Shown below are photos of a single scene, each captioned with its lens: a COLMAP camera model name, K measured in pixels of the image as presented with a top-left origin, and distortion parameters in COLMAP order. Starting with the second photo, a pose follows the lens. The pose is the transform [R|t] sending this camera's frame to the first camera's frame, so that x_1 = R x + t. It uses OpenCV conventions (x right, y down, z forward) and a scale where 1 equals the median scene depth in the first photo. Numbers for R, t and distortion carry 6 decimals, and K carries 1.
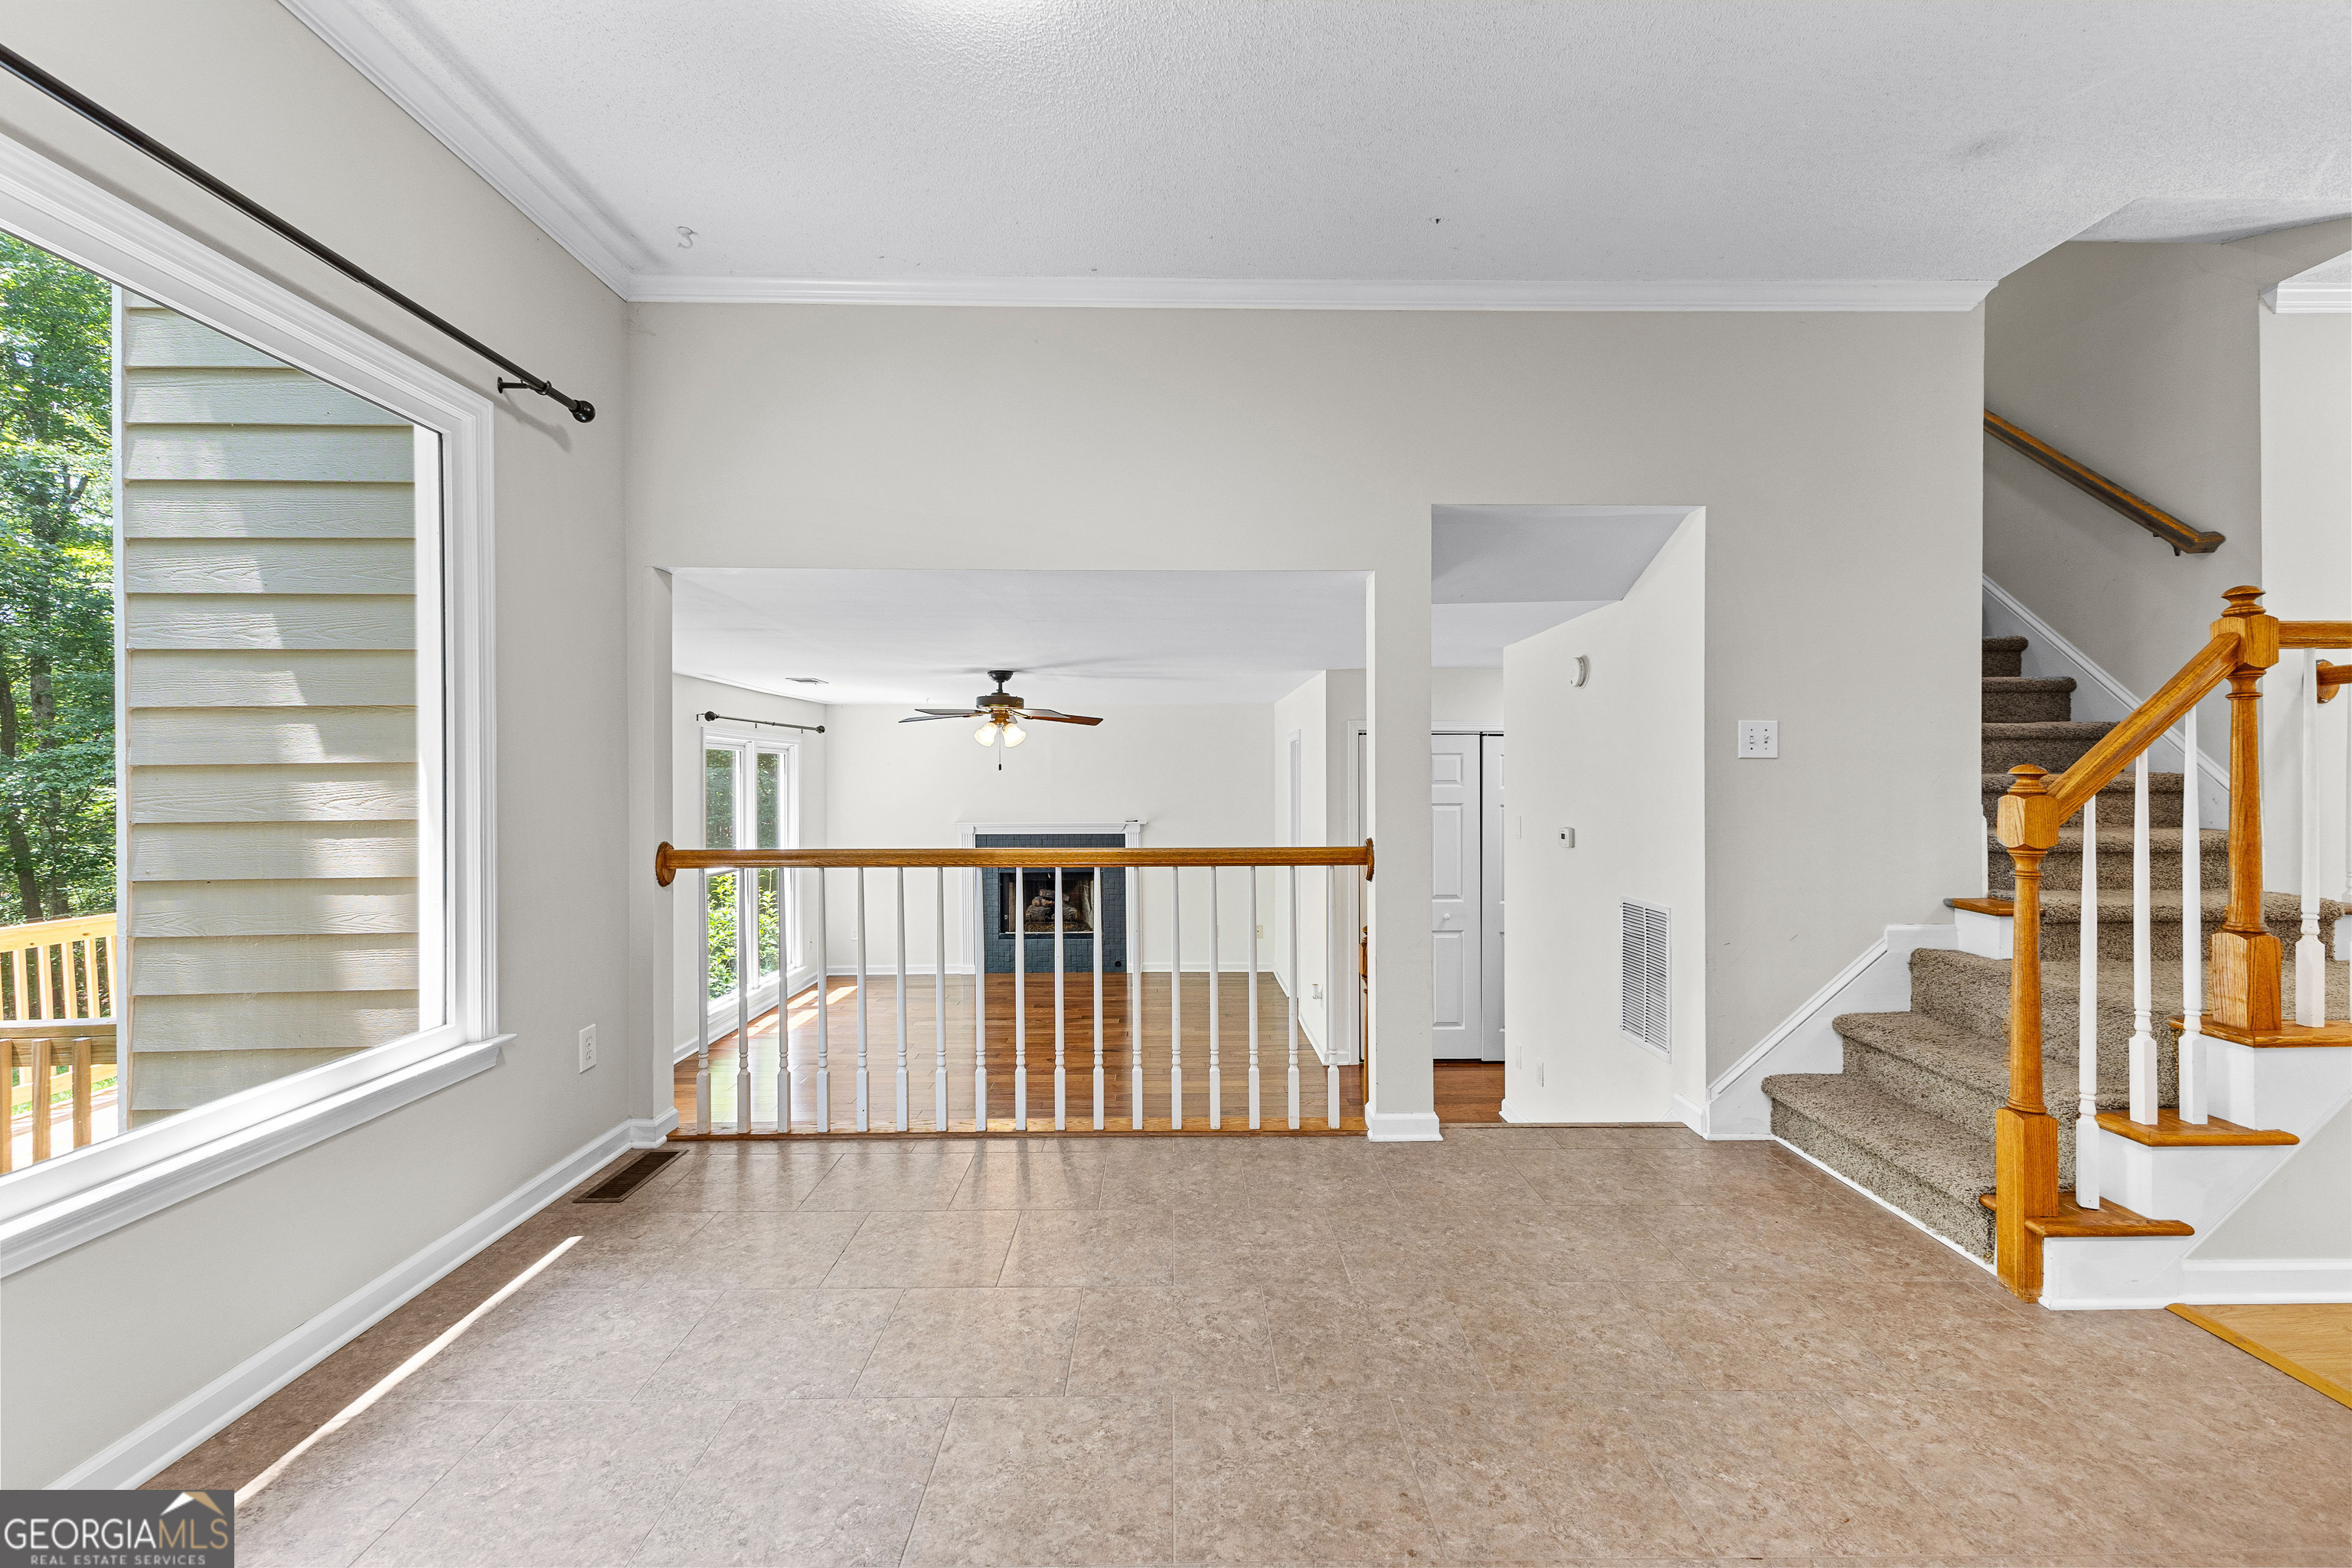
lens RADIAL K [[1026.8, 0, 1181.6], [0, 1026.8, 785.2], [0, 0, 1]] dist [0.007534, -0.000003]
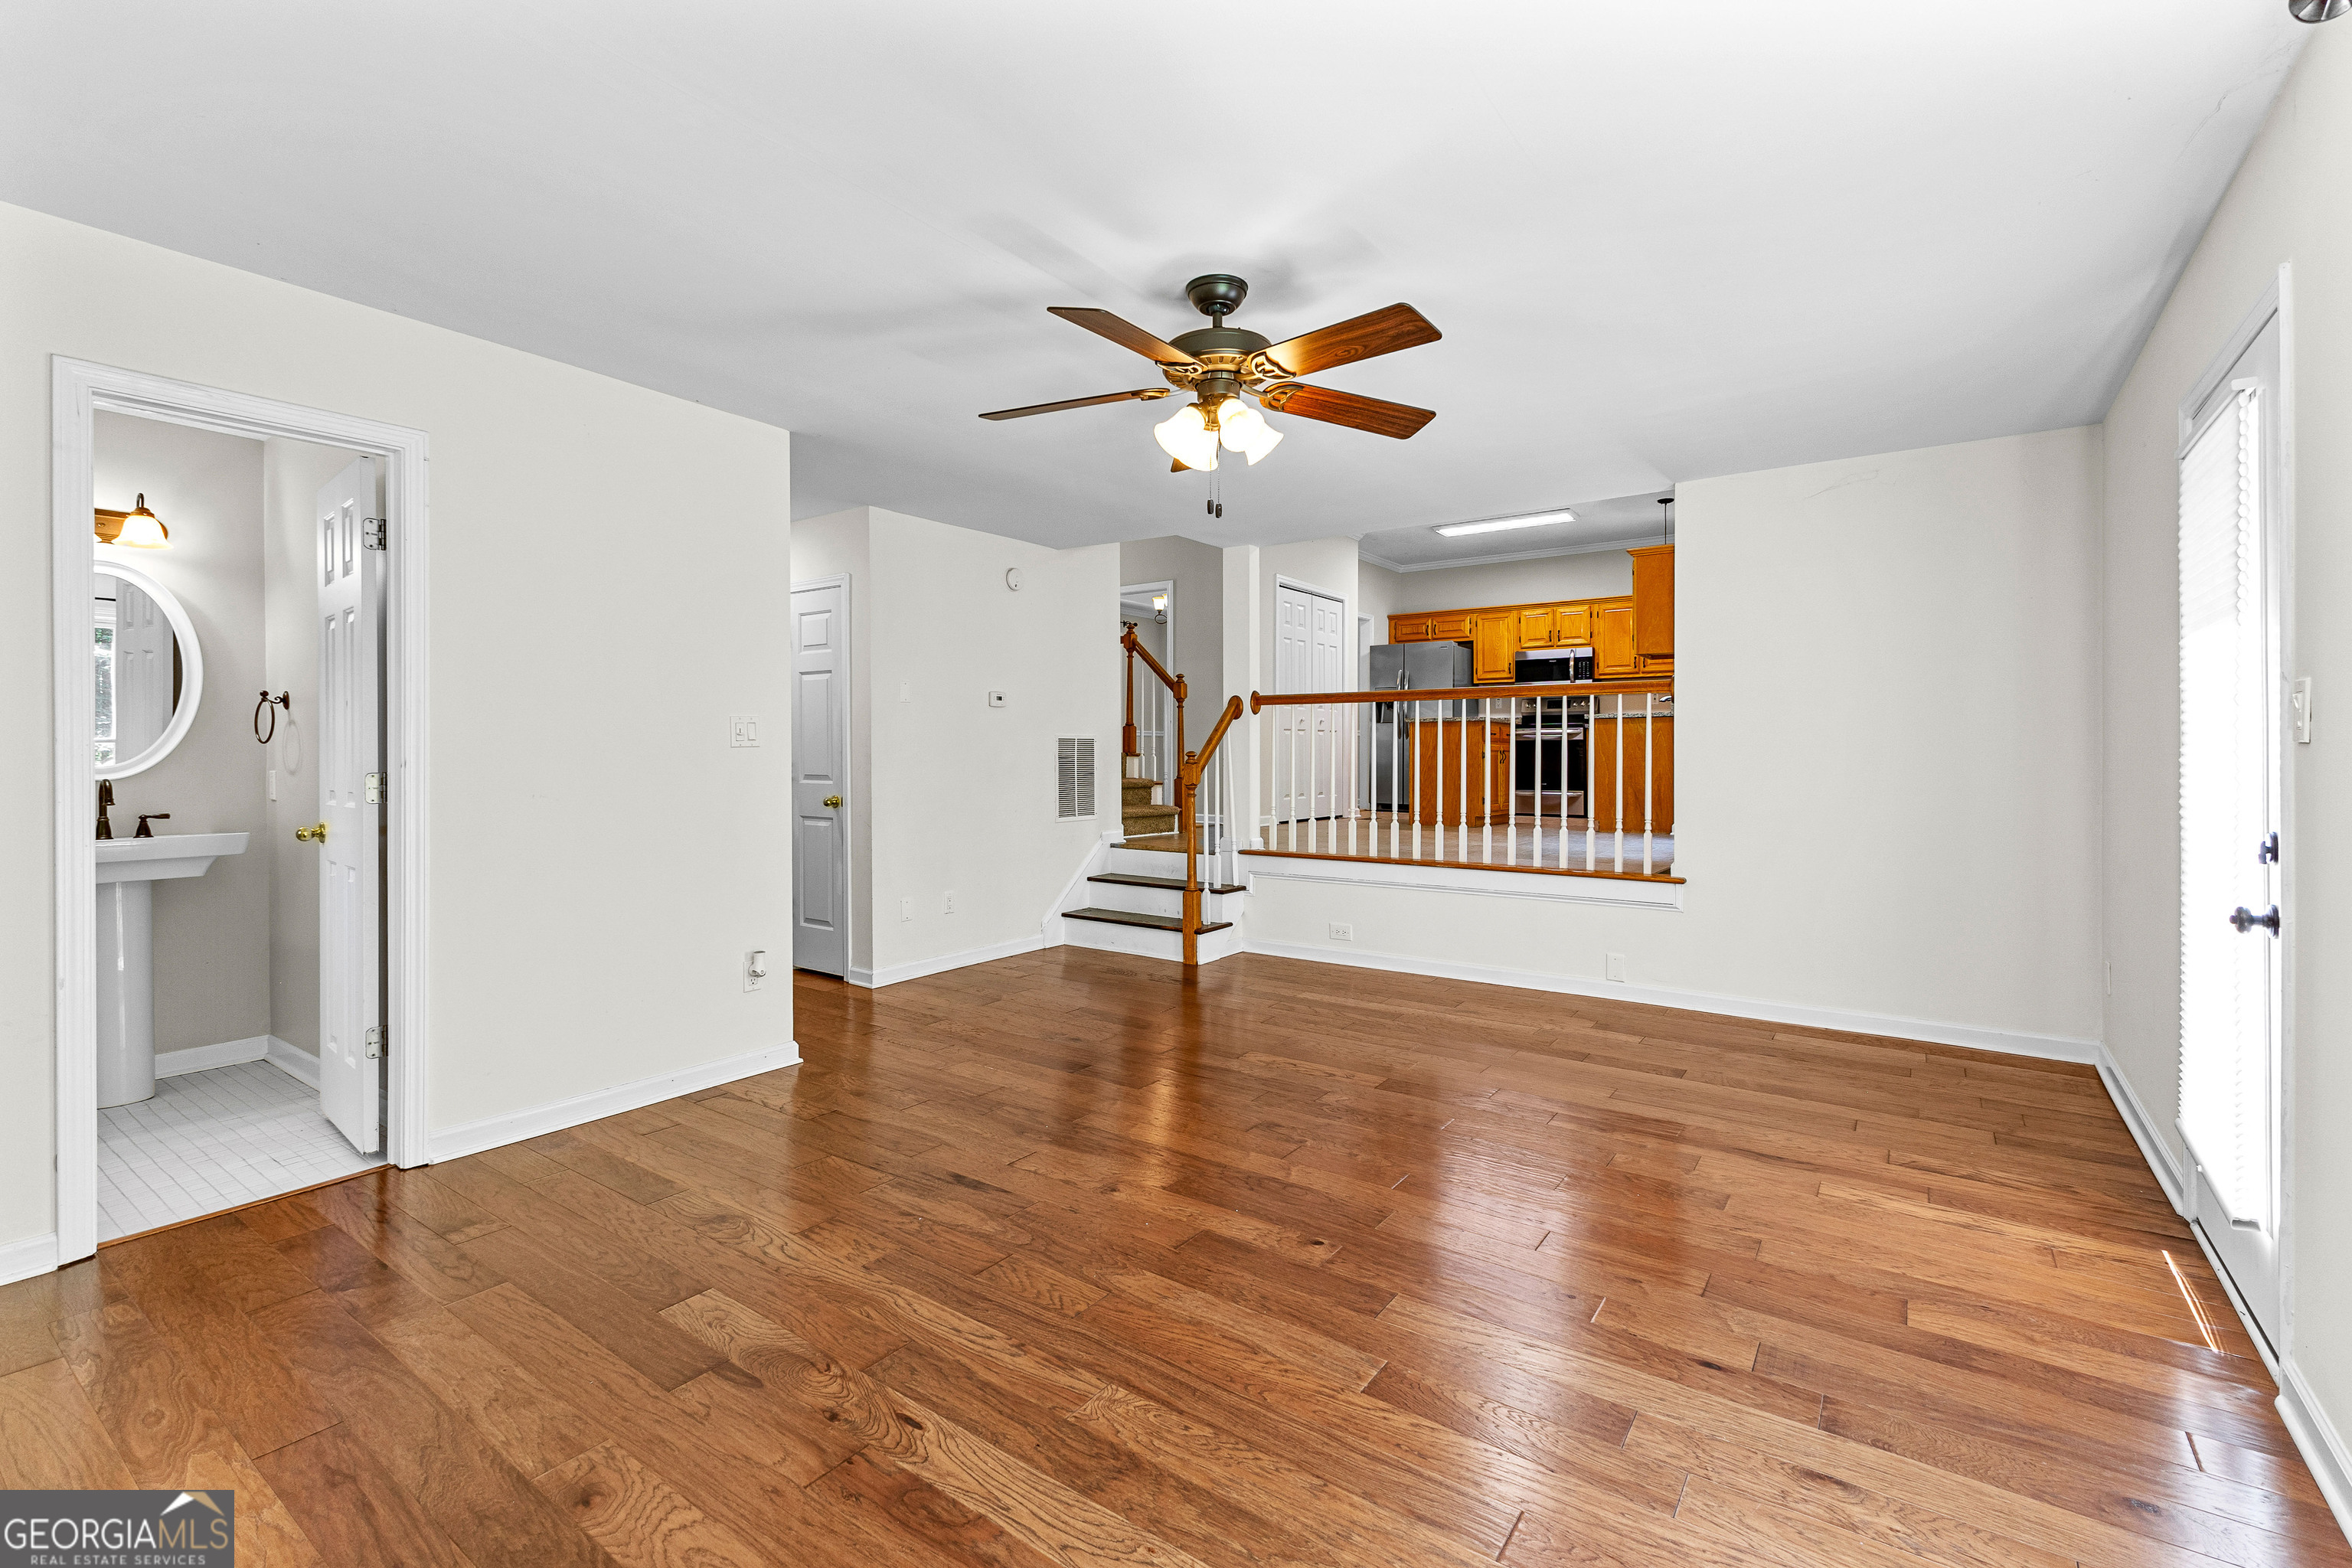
lens RADIAL K [[1023.3, 0, 1185.0], [0, 1023.3, 765.2], [0, 0, 1]] dist [0.011454, -0.000482]
pose [[-0.810234, -0.003107, 0.586099, -0.302847], [0.007649, 0.999845, 0.015875, 0.059562], [-0.586057, 0.017346, -0.810084, 0.987683]]
